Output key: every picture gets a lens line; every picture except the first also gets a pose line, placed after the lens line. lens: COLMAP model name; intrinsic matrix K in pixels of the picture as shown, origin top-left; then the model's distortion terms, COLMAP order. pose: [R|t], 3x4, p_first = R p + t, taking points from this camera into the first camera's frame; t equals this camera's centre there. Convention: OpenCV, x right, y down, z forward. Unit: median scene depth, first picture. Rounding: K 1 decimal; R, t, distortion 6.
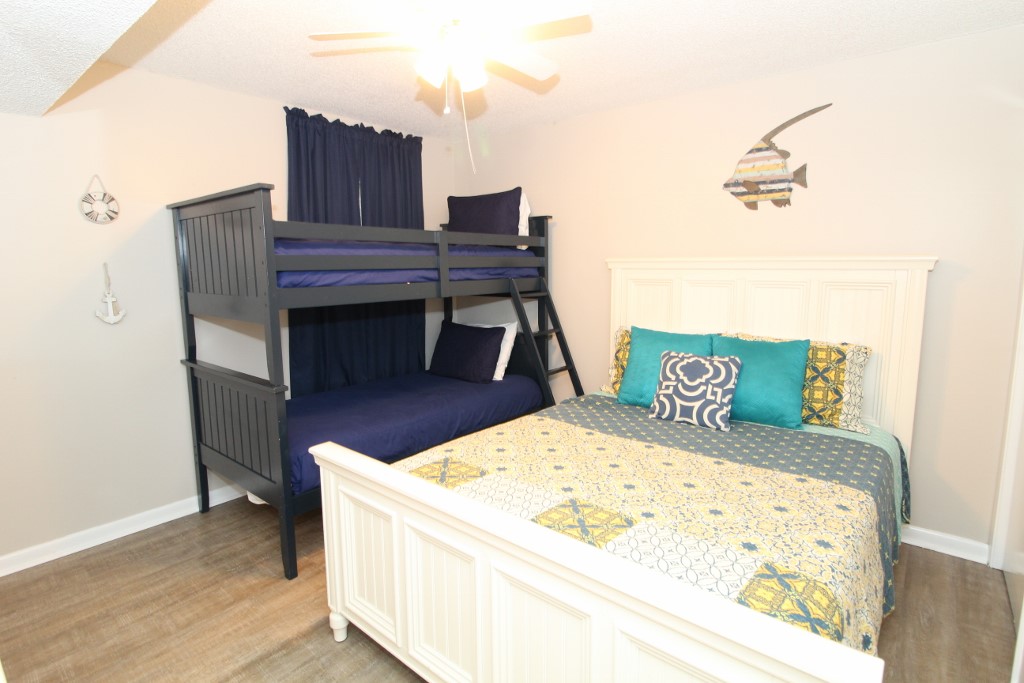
lens RADIAL K [[519.7, 0, 508.6], [0, 519.7, 340.3], [0, 0, 1]] dist [-0.004859, -0.000624]
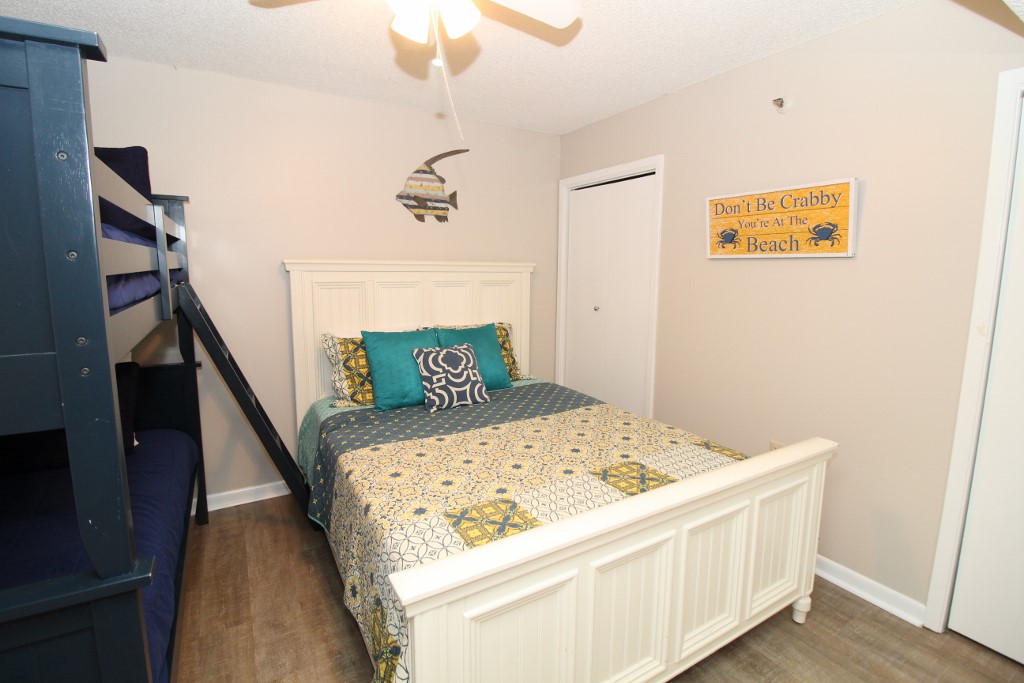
lens RADIAL K [[479.3, 0, 510.9], [0, 479.3, 336.5], [0, 0, 1]] dist [0.003299, -0.000108]
pose [[0.318022, -0.124920, 0.939818, -0.561834], [0.127605, 0.987902, 0.088131, -0.066780], [-0.939457, 0.091897, 0.330115, 0.503107]]
